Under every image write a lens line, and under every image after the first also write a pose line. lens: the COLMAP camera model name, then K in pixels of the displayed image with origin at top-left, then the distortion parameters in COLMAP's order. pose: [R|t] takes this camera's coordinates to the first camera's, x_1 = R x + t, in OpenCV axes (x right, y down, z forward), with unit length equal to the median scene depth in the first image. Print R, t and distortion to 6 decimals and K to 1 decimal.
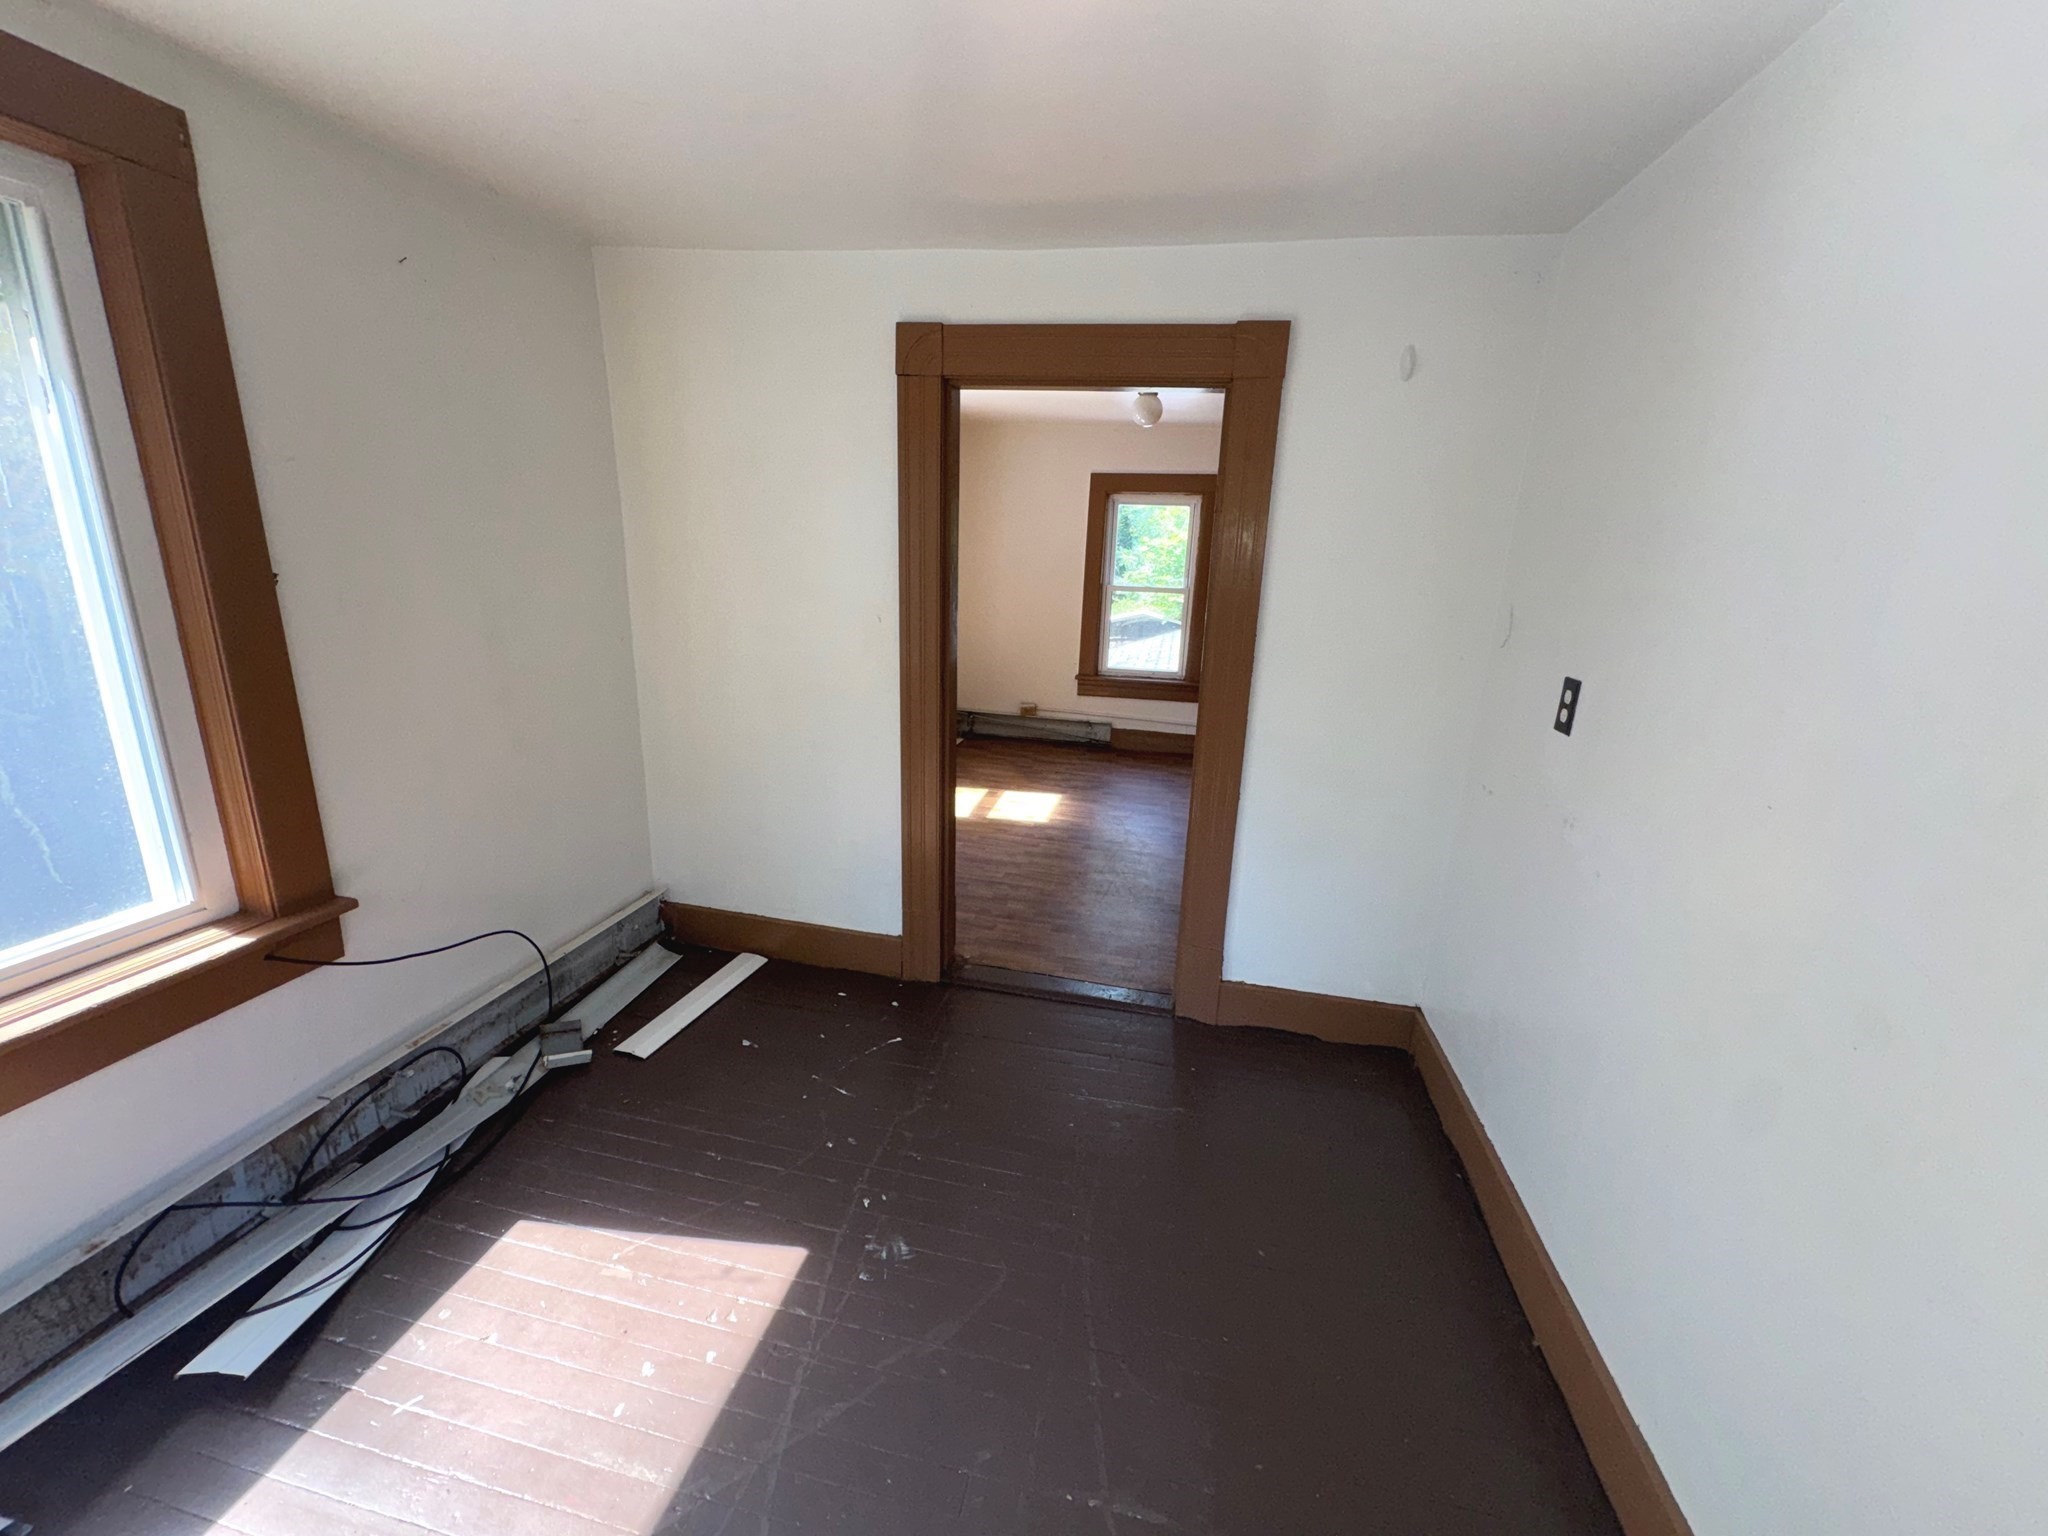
lens RADIAL K [[822.6, 0, 1014.9], [0, 822.6, 764.0], [0, 0, 1]] dist [0.004286, -0.000075]
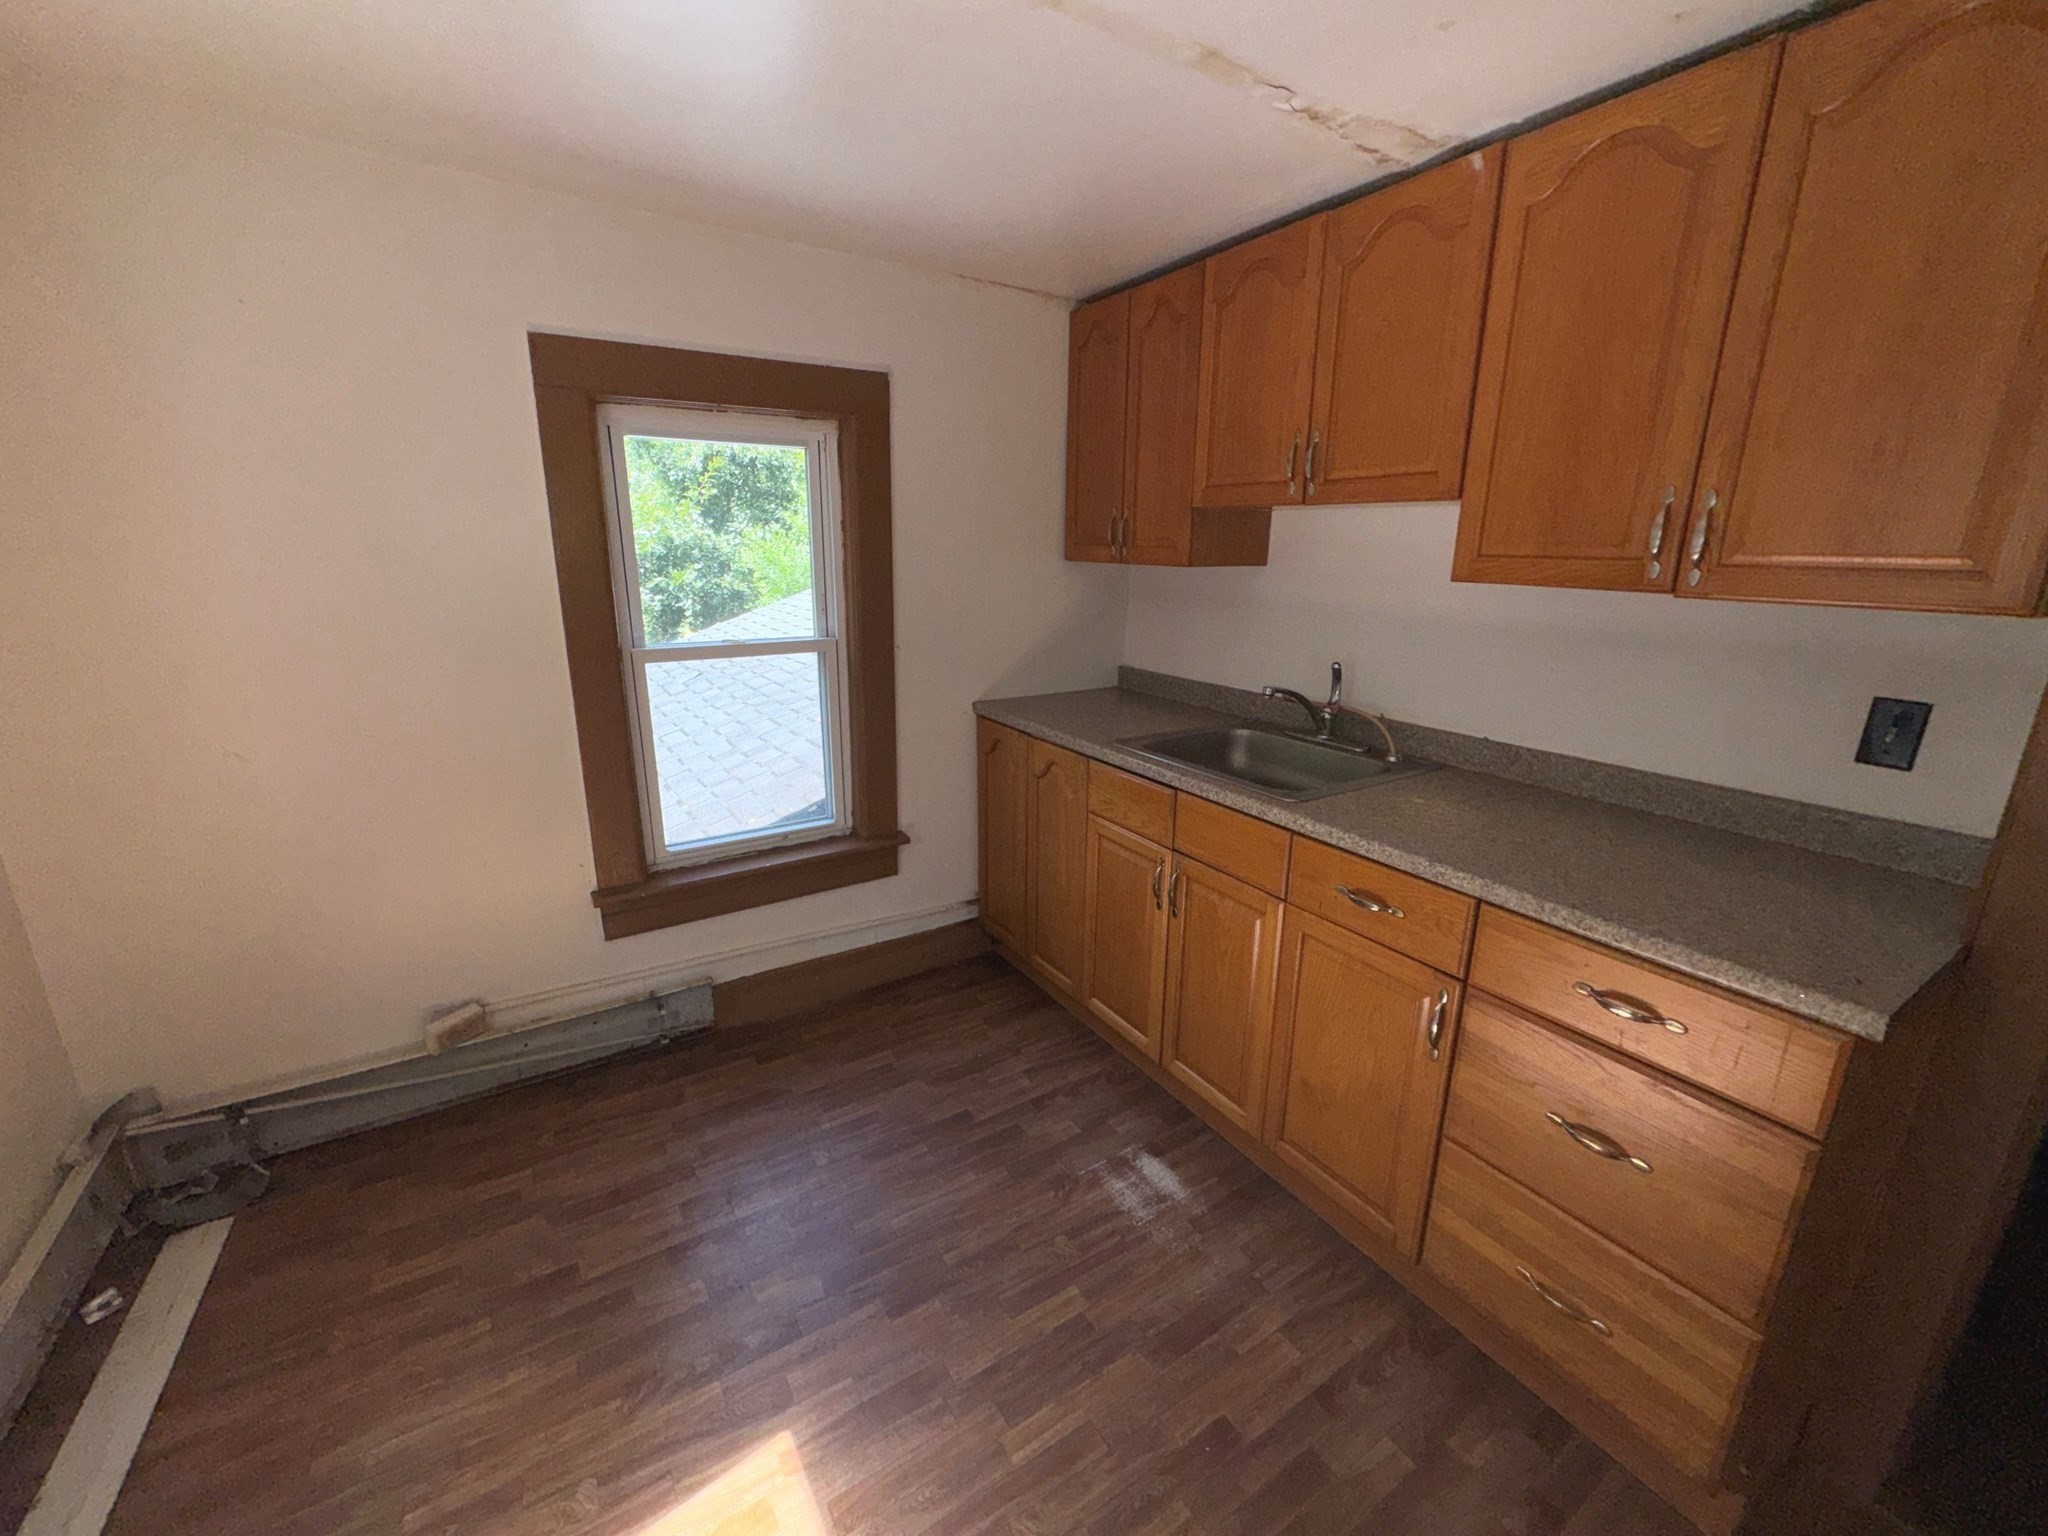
lens RADIAL K [[822.6, 0, 1021.1], [0, 822.6, 765.0], [0, 0, 1]] dist [0.004286, -0.000075]
pose [[0.715585, -0.212176, 0.665522, -0.023396], [0.197103, 0.975368, 0.099029, -0.164411], [-0.670141, 0.060313, 0.739779, 0.587846]]
